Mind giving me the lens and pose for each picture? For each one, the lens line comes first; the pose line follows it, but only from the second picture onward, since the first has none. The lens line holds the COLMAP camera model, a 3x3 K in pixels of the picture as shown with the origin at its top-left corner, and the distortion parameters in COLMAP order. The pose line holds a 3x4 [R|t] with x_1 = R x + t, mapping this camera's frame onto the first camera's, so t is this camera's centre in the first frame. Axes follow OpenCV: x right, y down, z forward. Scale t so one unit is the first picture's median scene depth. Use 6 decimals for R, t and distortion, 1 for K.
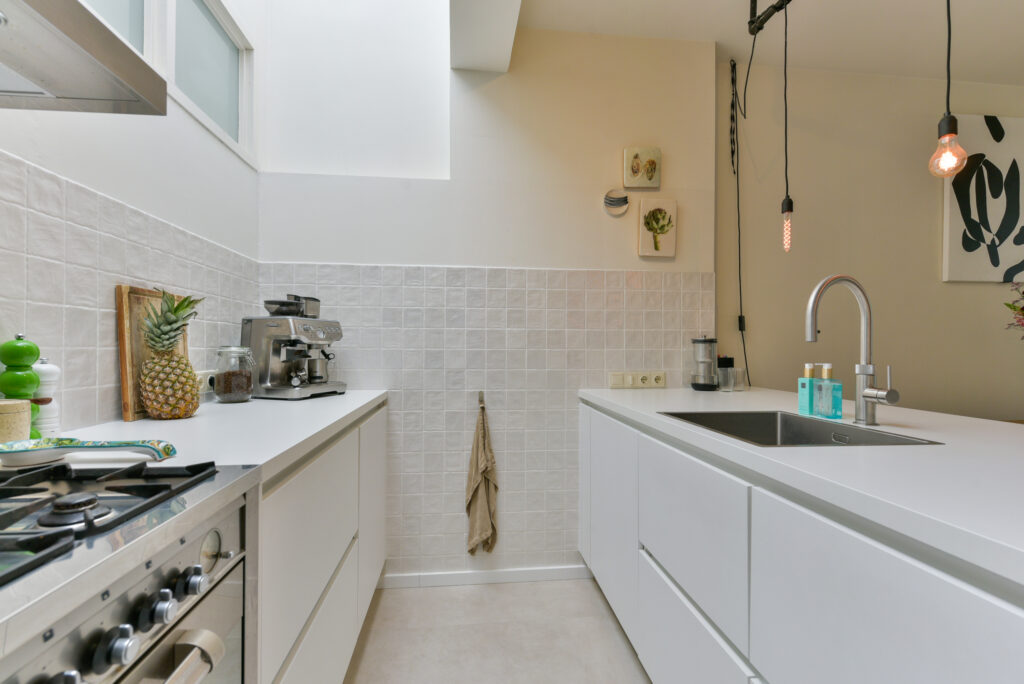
lens RADIAL K [[462.0, 0, 512.0], [0, 462.0, 342.0], [0, 0, 1]] dist [0.001147, 0.000170]
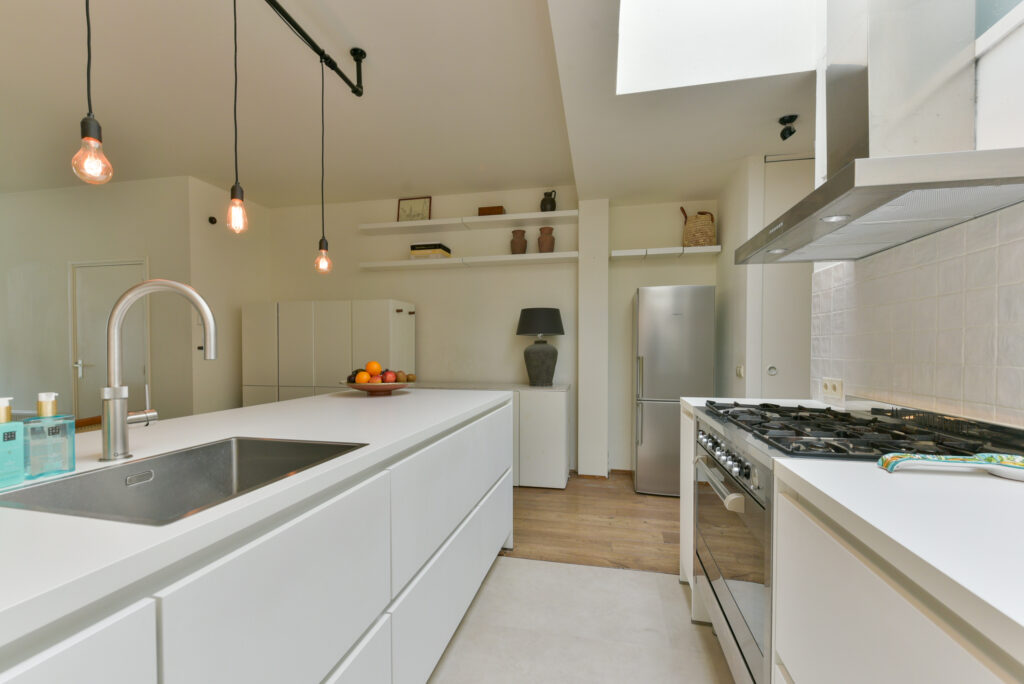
lens RADIAL K [[424.6, 0, 512.0], [0, 424.6, 342.0], [0, 0, 1]] dist [-0.000041, -0.000024]
pose [[-0.944323, 0.002281, 0.329011, -0.092653], [-0.006198, 0.999675, -0.024721, -0.009775], [-0.328961, -0.025384, -0.944002, 0.808716]]
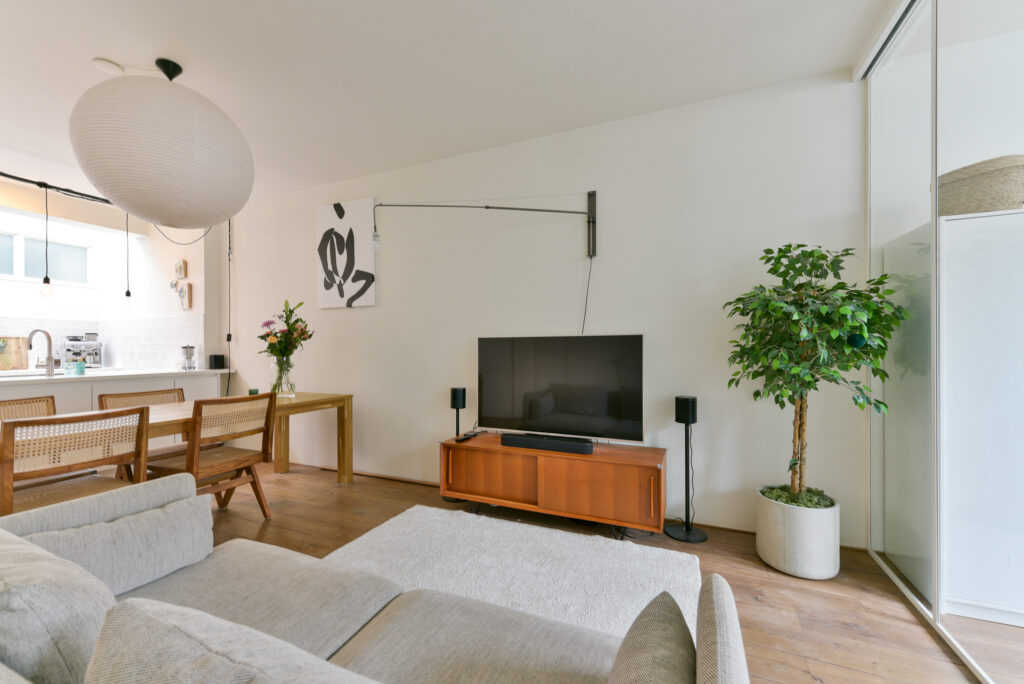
lens RADIAL K [[406.3, 0, 511.6], [0, 406.3, 348.4], [0, 0, 1]] dist [0.006314, -0.000026]
pose [[0.867276, -0.008495, -0.497755, 2.700322], [0.014244, 0.999868, 0.007755, 0.010063], [0.497624, -0.013816, 0.867283, 0.092648]]
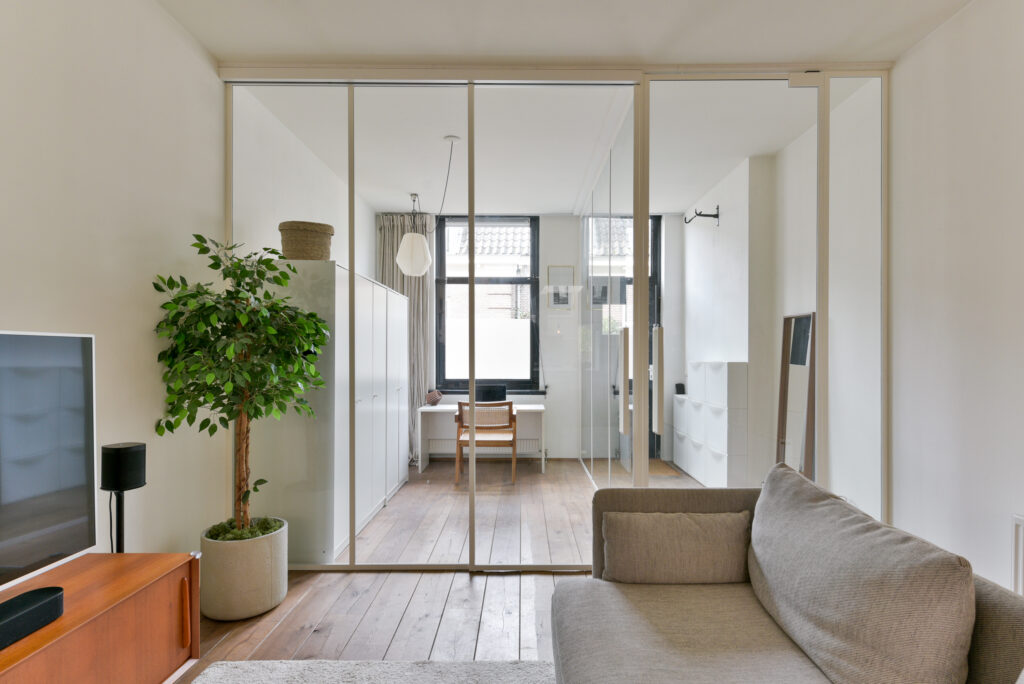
lens RADIAL K [[522.4, 0, 525.2], [0, 522.4, 357.6], [0, 0, 1]] dist [0.005651, 0.000704]
pose [[0.105884, -0.009714, 0.994331, 1.780787], [-0.011575, 0.999872, 0.011001, -0.001083], [-0.994311, -0.012674, 0.105758, 0.560161]]
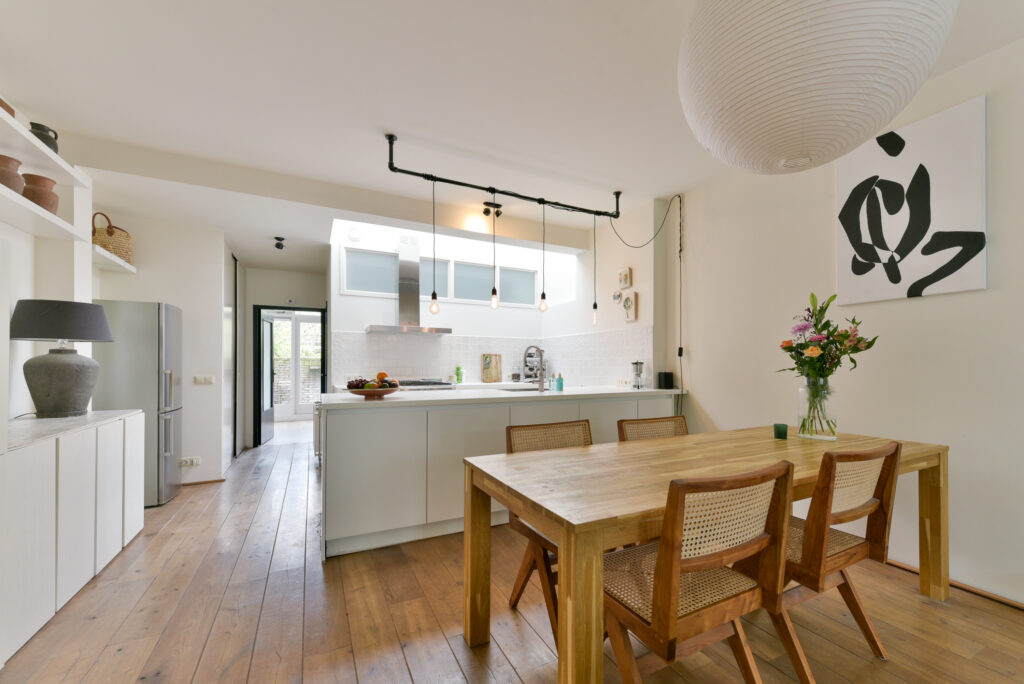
lens RADIAL K [[424.6, 0, 543.3], [0, 424.6, 362.7], [0, 0, 1]] dist [0.001360, 0.000044]
pose [[0.378864, -0.010754, -0.925390, 1.919395], [0.011788, 0.999907, -0.006794, 0.003164], [0.925377, -0.008335, 0.378955, -0.040768]]
